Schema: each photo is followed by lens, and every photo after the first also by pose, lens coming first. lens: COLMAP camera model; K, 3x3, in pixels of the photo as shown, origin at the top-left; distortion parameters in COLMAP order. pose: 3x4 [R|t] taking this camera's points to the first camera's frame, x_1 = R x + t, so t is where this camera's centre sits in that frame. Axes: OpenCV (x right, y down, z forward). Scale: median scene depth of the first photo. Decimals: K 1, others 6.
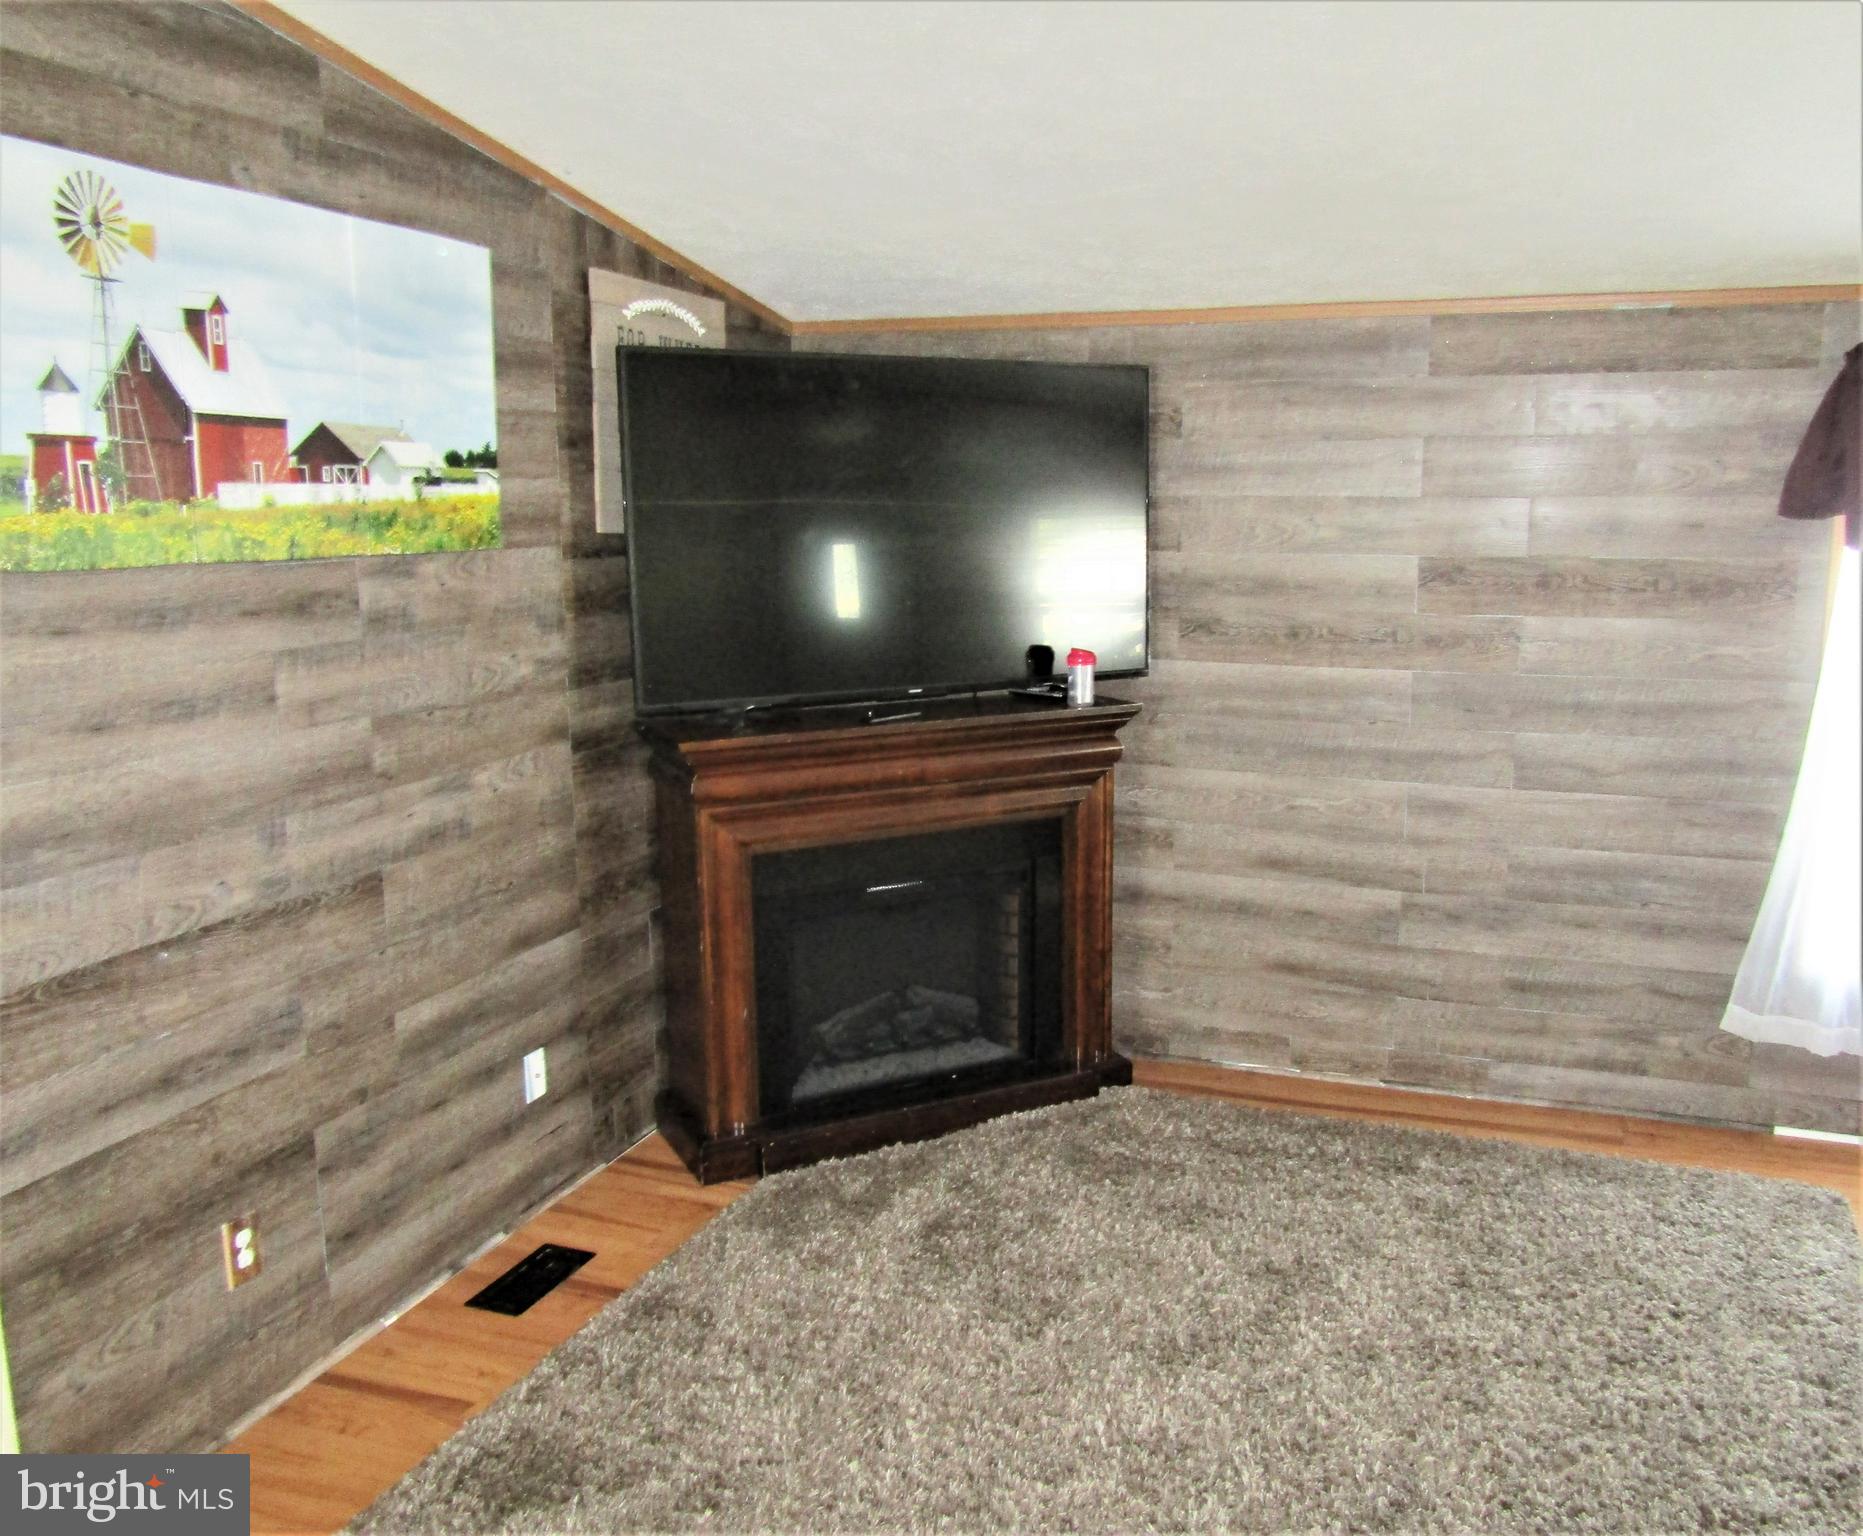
lens RADIAL K [[1547.3, 0, 933.2], [0, 1547.3, 775.5], [0, 0, 1]] dist [-0.019551, -0.013715]
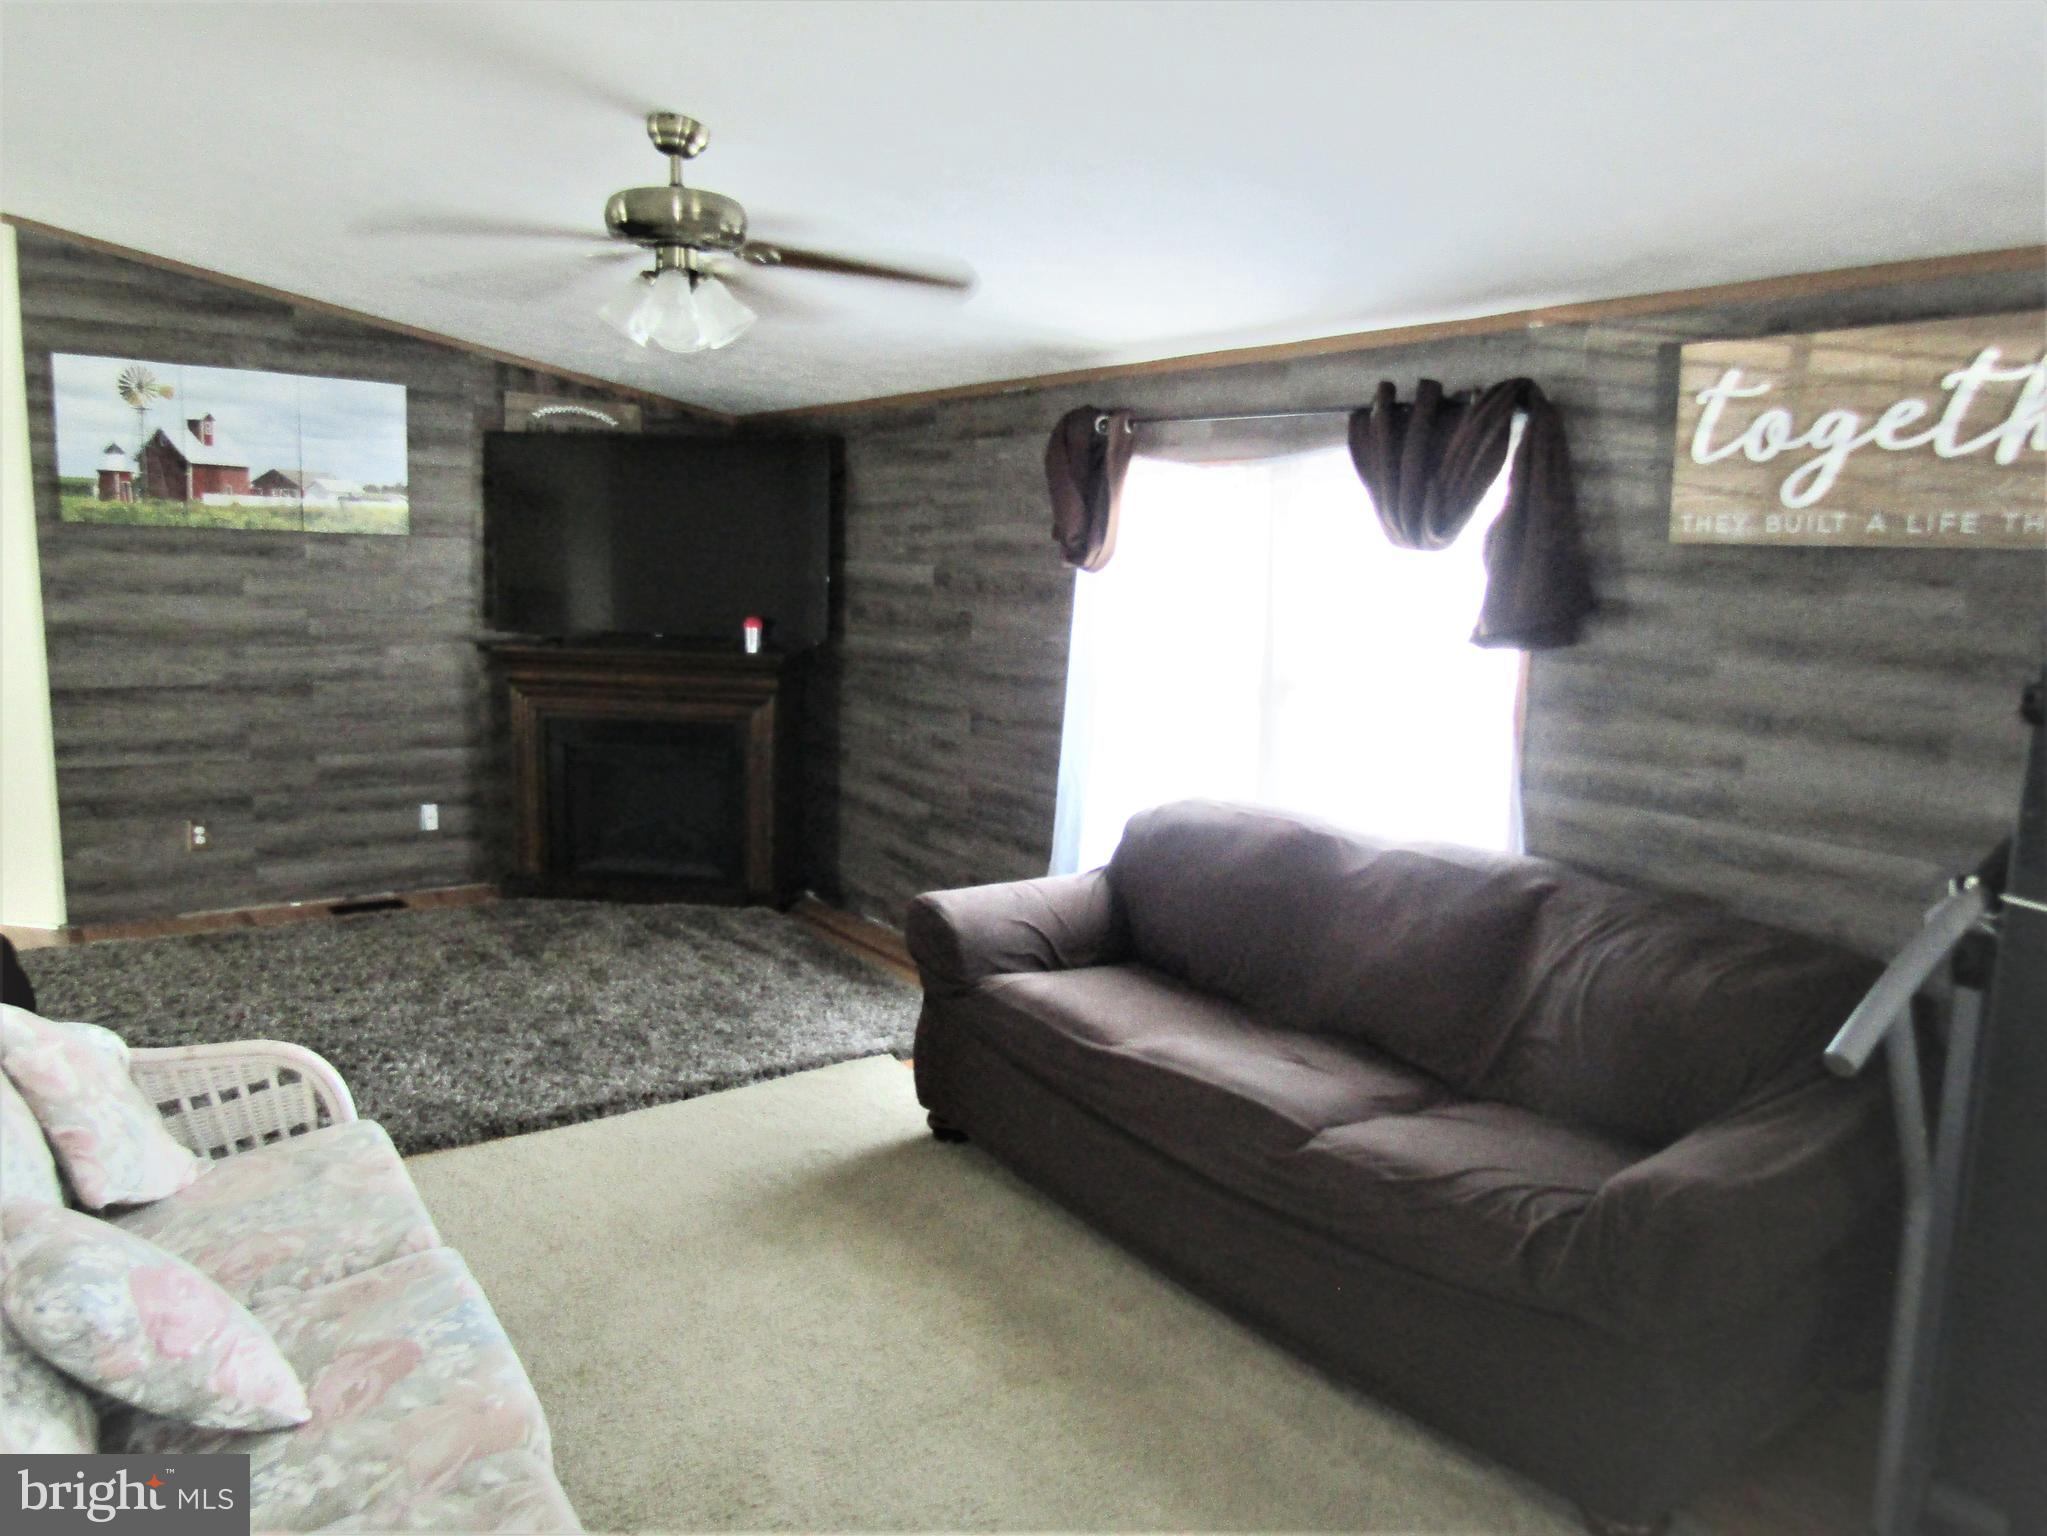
lens RADIAL K [[1445.7, 0, 1025.7], [0, 1445.7, 756.7], [0, 0, 1]] dist [-0.012663, 0.001692]
pose [[0.818622, 0.108701, -0.563953, 1.590220], [-0.138684, 0.990282, -0.010435, 0.047461], [0.557338, 0.086754, 0.825741, -0.061469]]
